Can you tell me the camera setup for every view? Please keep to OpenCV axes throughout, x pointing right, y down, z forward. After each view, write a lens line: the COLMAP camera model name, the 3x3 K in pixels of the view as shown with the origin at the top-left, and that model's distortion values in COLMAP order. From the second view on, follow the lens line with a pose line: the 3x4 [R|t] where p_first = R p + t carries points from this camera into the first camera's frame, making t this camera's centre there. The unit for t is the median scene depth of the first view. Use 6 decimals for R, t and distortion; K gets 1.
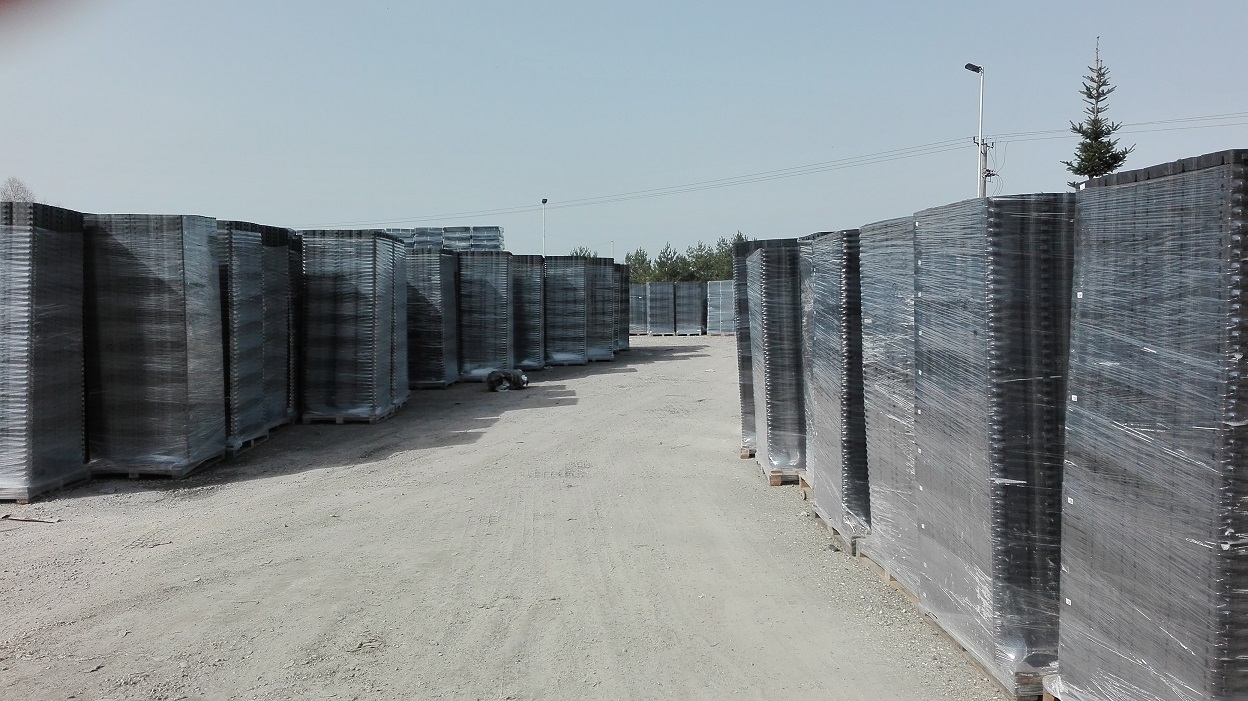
lens RADIAL K [[1042.0, 0, 607.5], [0, 1042.0, 390.5], [0, 0, 1]] dist [0.095434, -0.228649]
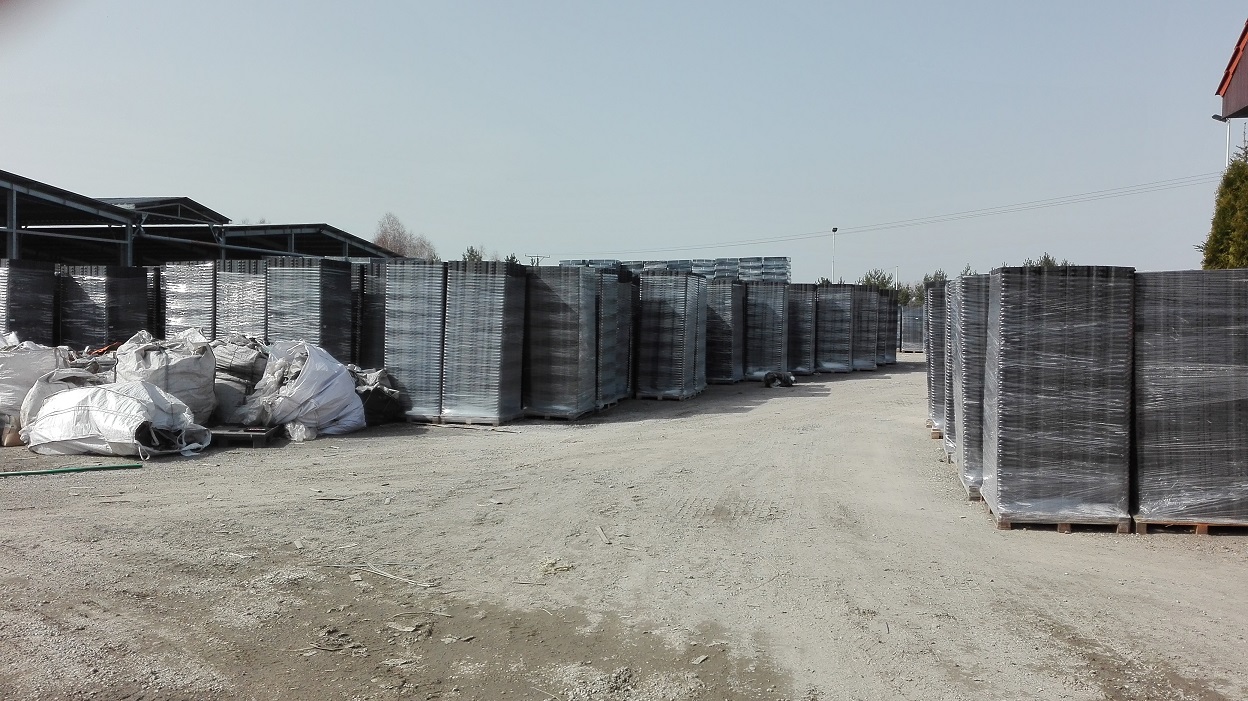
lens RADIAL K [[1032.4, 0, 624.7], [0, 1032.4, 327.4], [0, 0, 1]] dist [0.087298, -0.219898]
pose [[0.964037, 0.016511, -0.265254, 0.077670], [-0.037276, 0.996602, -0.073443, 0.035574], [0.263140, 0.080690, 0.961377, -0.399588]]
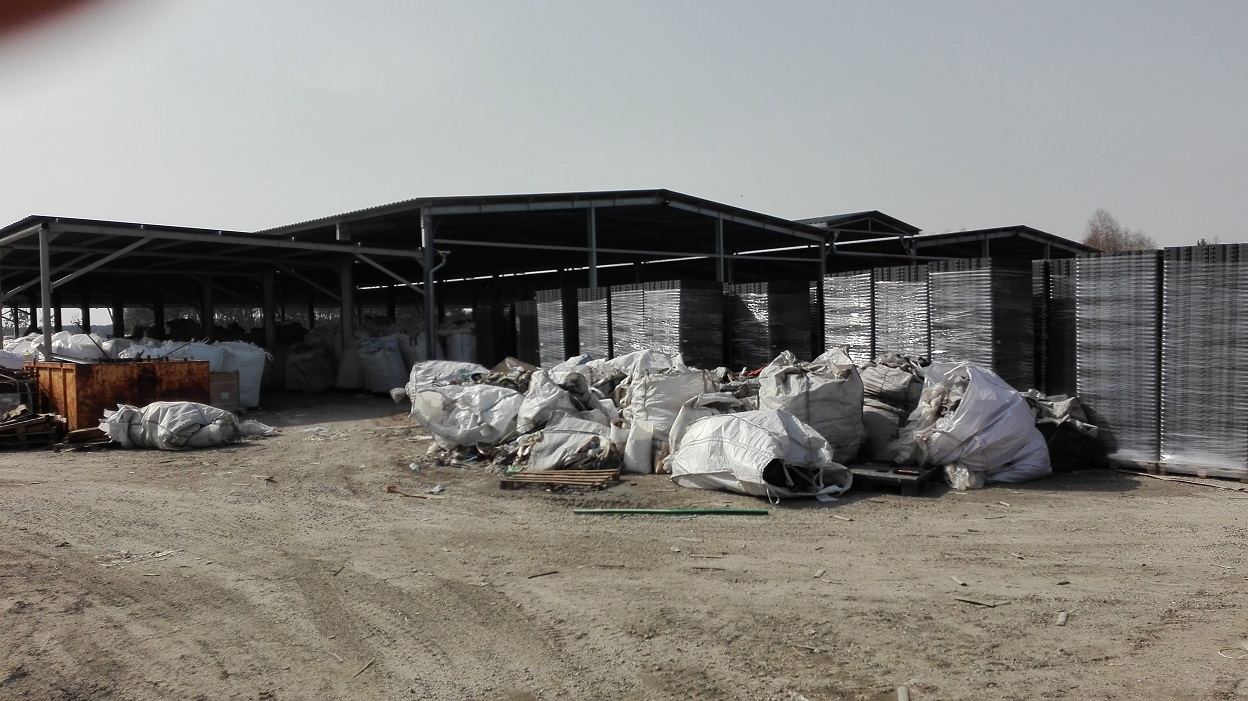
lens RADIAL K [[1032.4, 0, 624.7], [0, 1032.4, 327.4], [0, 0, 1]] dist [0.087298, -0.219898]
pose [[0.601236, -0.010891, -0.798997, -0.007012], [-0.052682, 0.997191, -0.053235, 0.016582], [0.797333, 0.074100, 0.598973, -0.202767]]
